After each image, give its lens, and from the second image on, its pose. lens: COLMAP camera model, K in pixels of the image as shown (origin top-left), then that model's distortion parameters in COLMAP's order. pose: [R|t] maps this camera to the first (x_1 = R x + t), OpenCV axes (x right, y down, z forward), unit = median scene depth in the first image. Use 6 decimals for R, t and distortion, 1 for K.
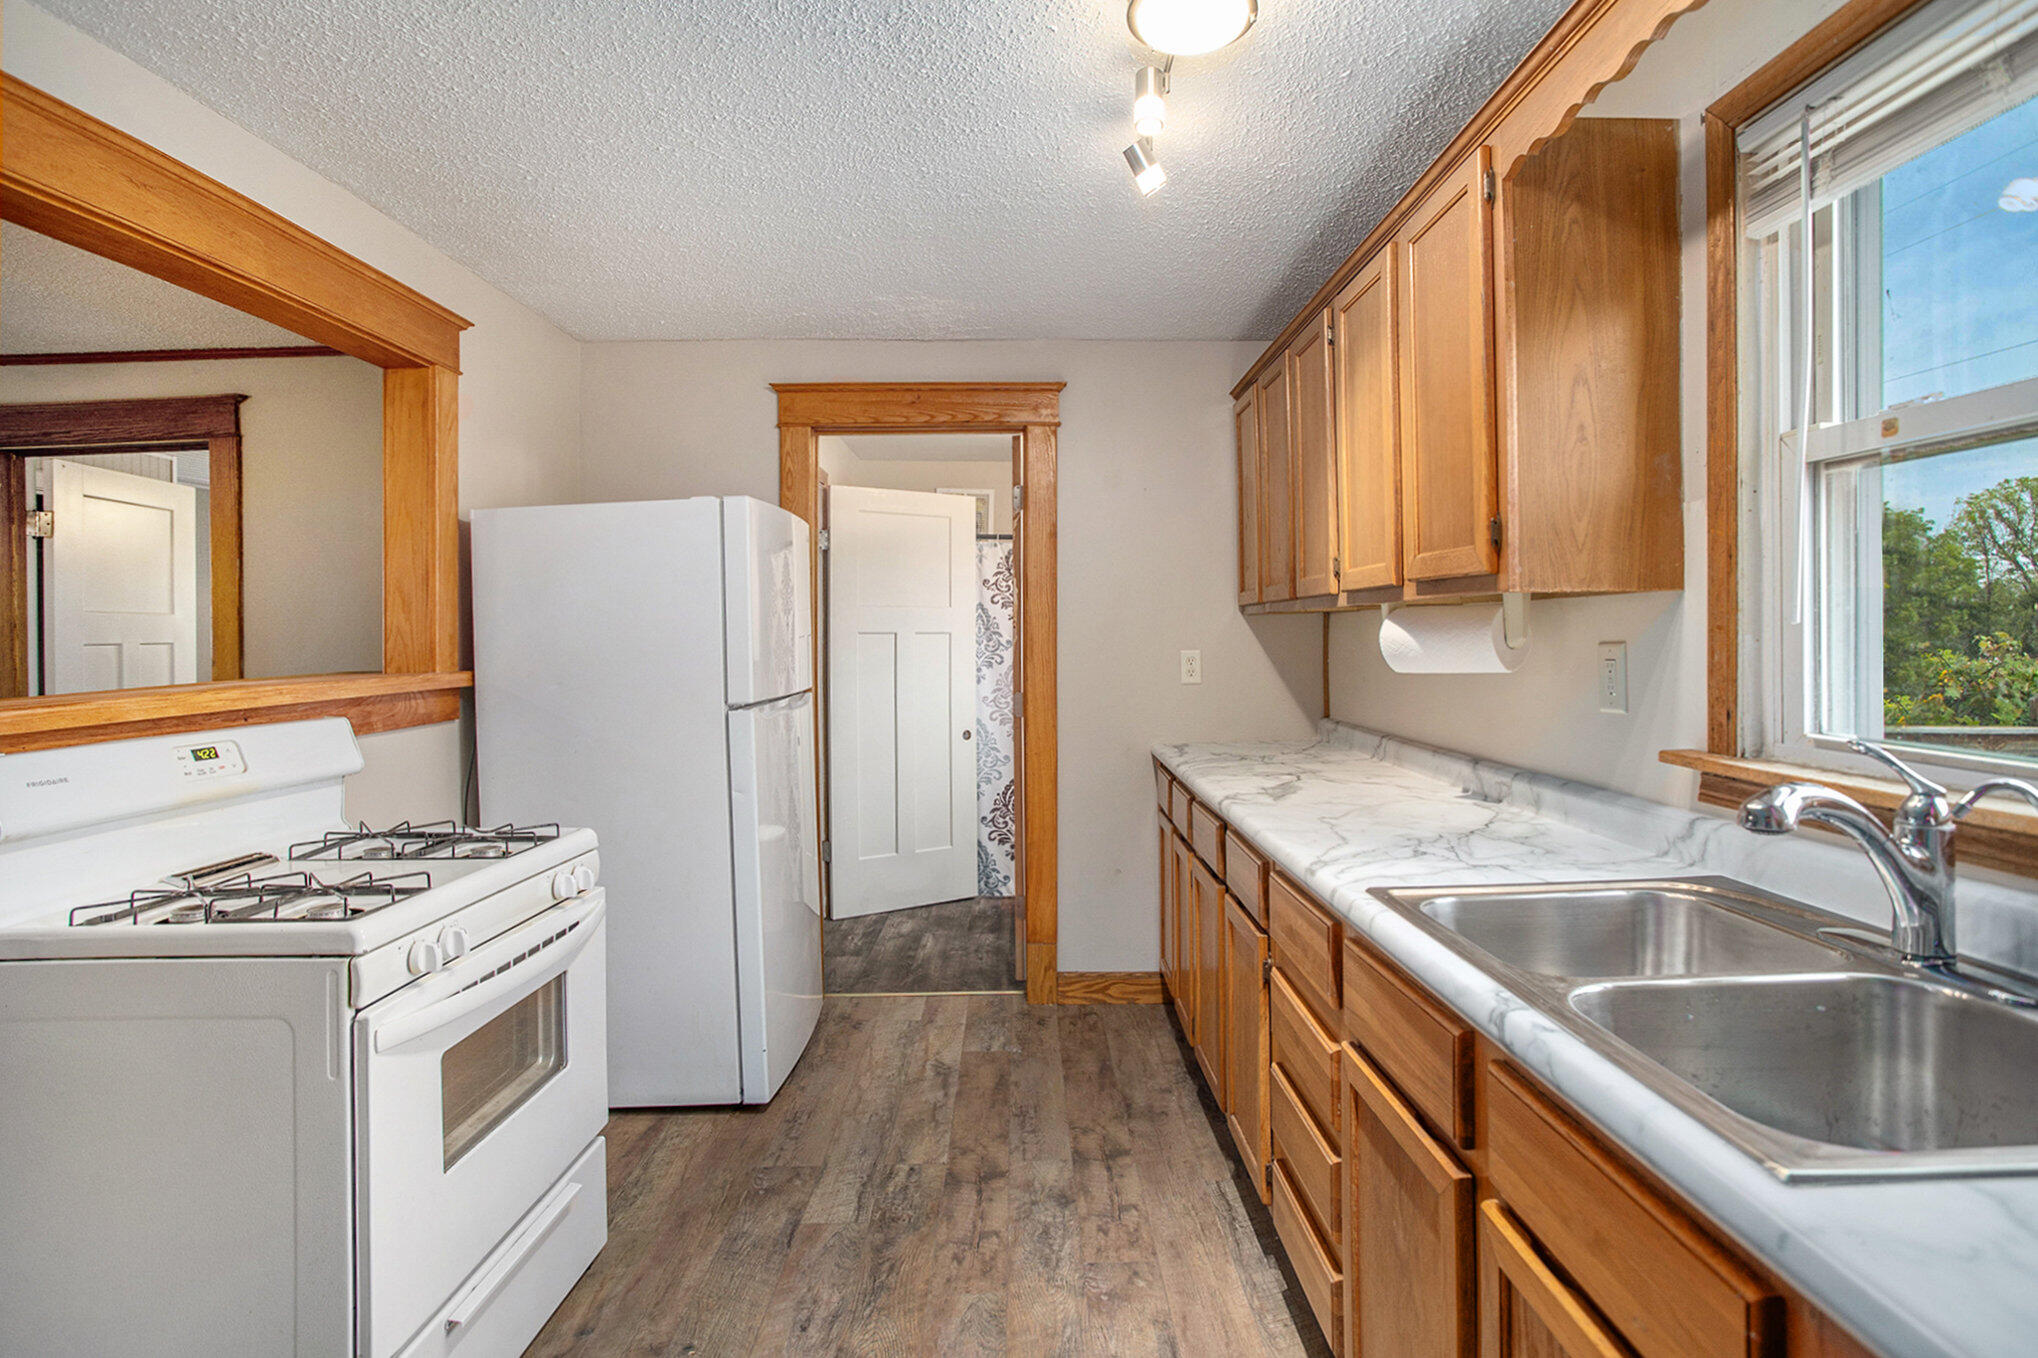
lens RADIAL K [[1077.4, 0, 1019.0], [0, 1077.4, 679.0], [0, 0, 1]] dist [-0.018342, 0.000932]
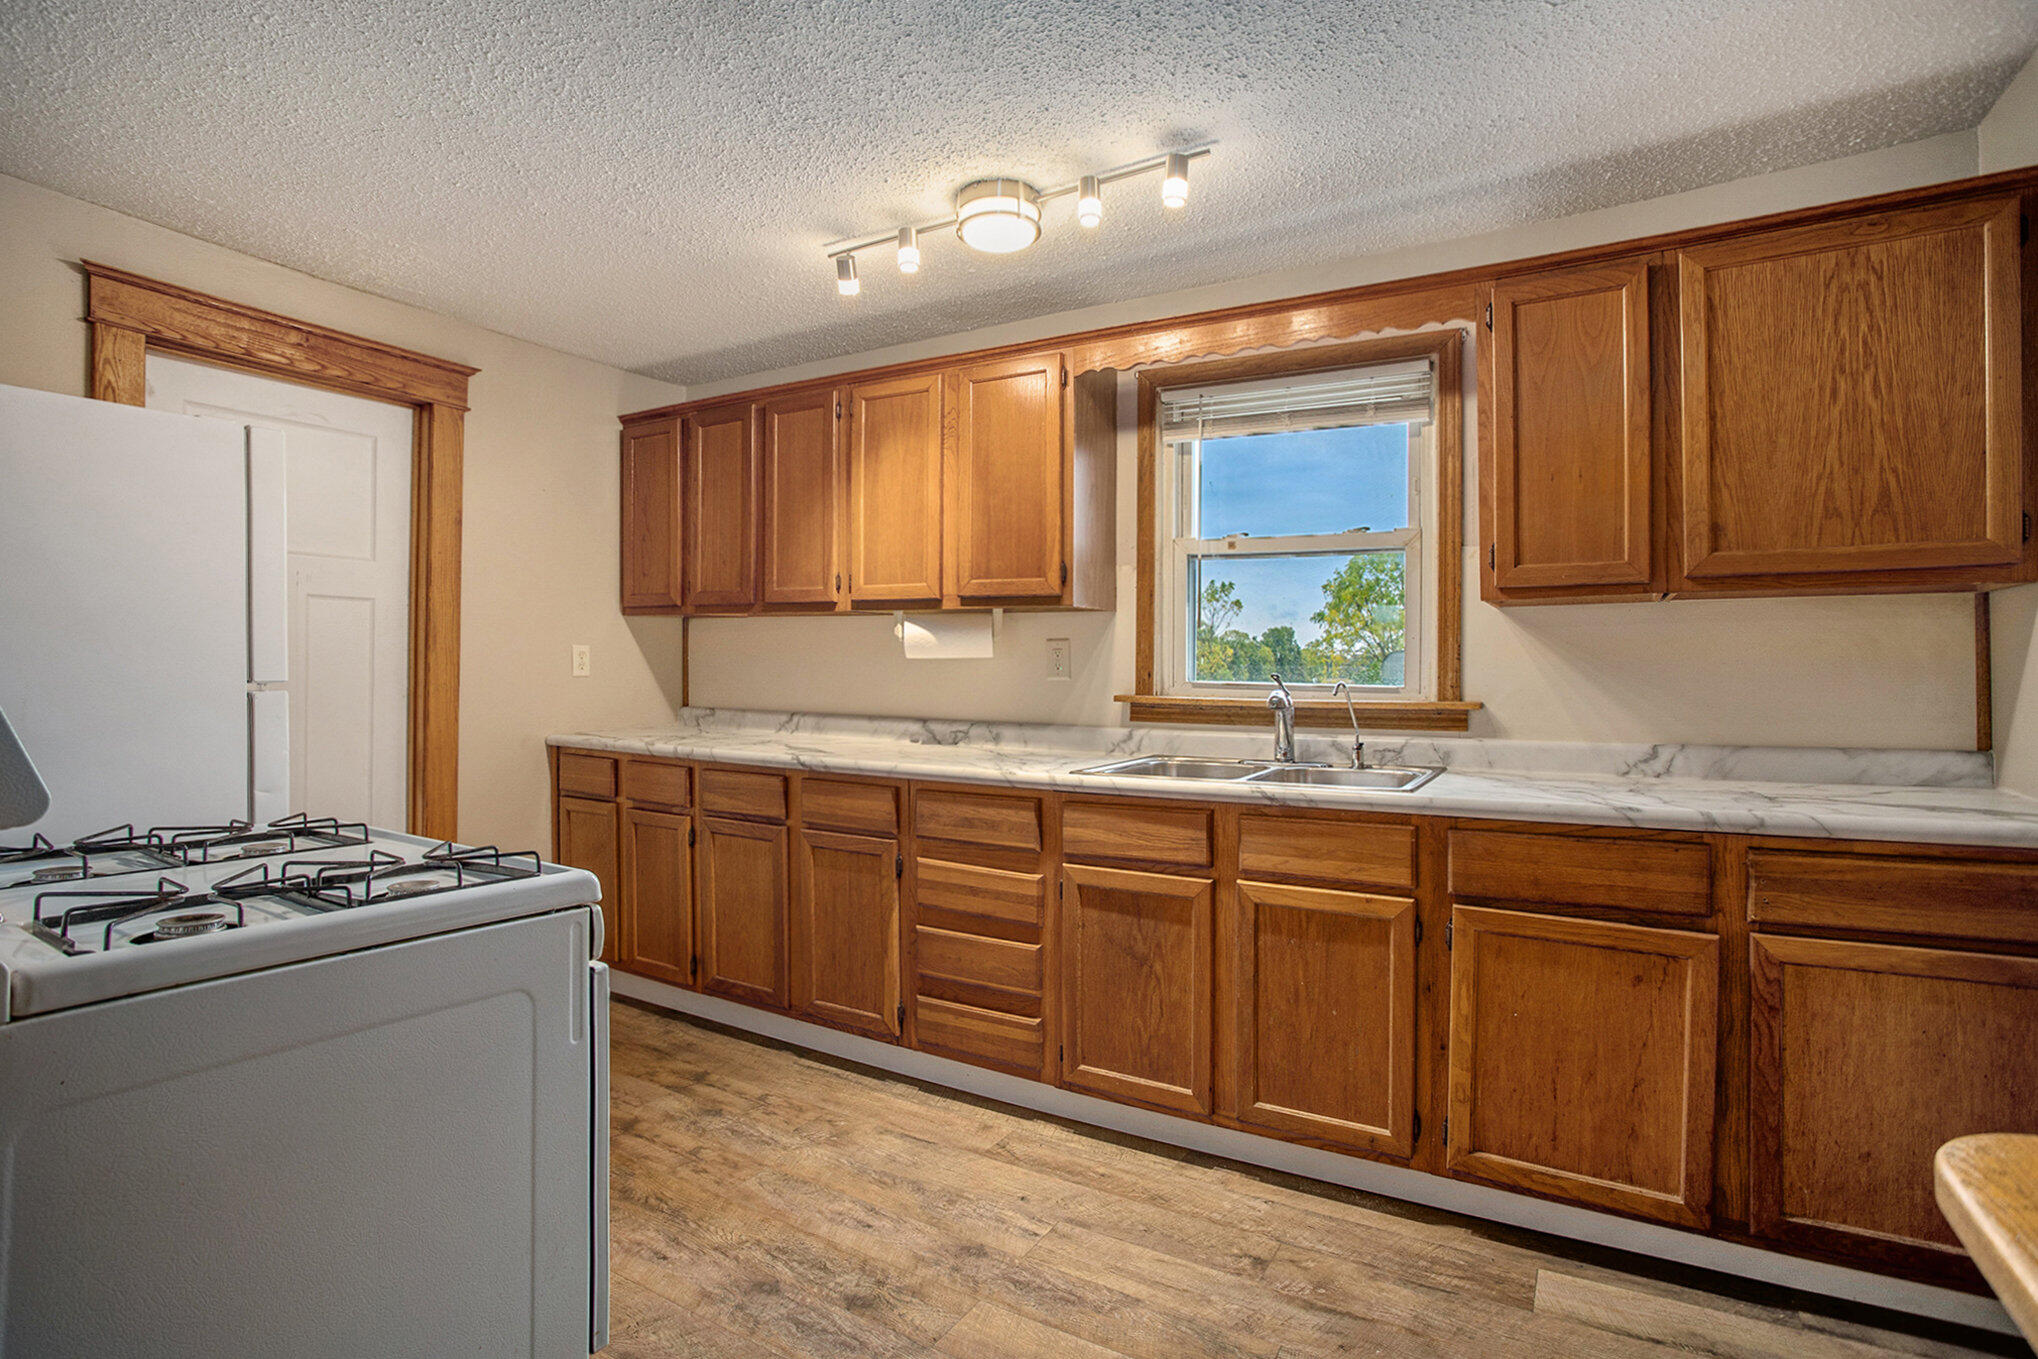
lens RADIAL K [[1052.4, 0, 1025.5], [0, 1052.4, 652.1], [0, 0, 1]] dist [0.019797, 0.001266]
pose [[0.532395, 0.031191, 0.845921, -0.801054], [0.013577, 0.998878, -0.045376, 0.054719], [-0.846387, 0.035643, 0.531374, 0.107615]]
